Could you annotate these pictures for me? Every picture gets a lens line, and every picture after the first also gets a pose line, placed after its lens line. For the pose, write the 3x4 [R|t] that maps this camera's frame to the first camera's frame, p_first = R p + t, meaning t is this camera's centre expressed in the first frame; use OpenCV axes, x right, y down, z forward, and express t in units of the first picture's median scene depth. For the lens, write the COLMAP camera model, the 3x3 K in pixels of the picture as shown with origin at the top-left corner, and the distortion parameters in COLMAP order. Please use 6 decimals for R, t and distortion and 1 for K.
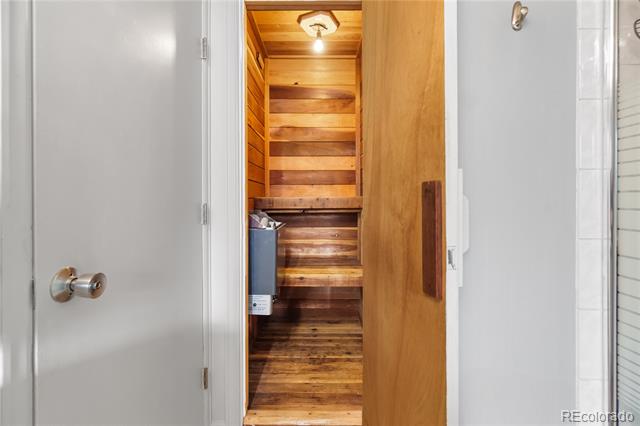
lens RADIAL K [[277.5, 0, 320.6], [0, 277.5, 212.7], [0, 0, 1]] dist [-0.000863, 0.000245]
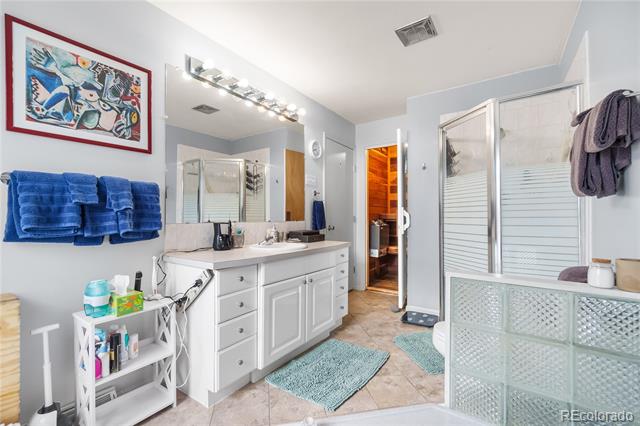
lens RADIAL K [[277.5, 0, 320.6], [0, 277.5, 212.7], [0, 0, 1]] dist [-0.000863, 0.000245]
pose [[0.828617, -0.009098, -0.559742, 0.531588], [-0.025932, 0.998171, -0.054612, 0.058608], [0.559215, 0.059768, 0.826865, -0.945267]]
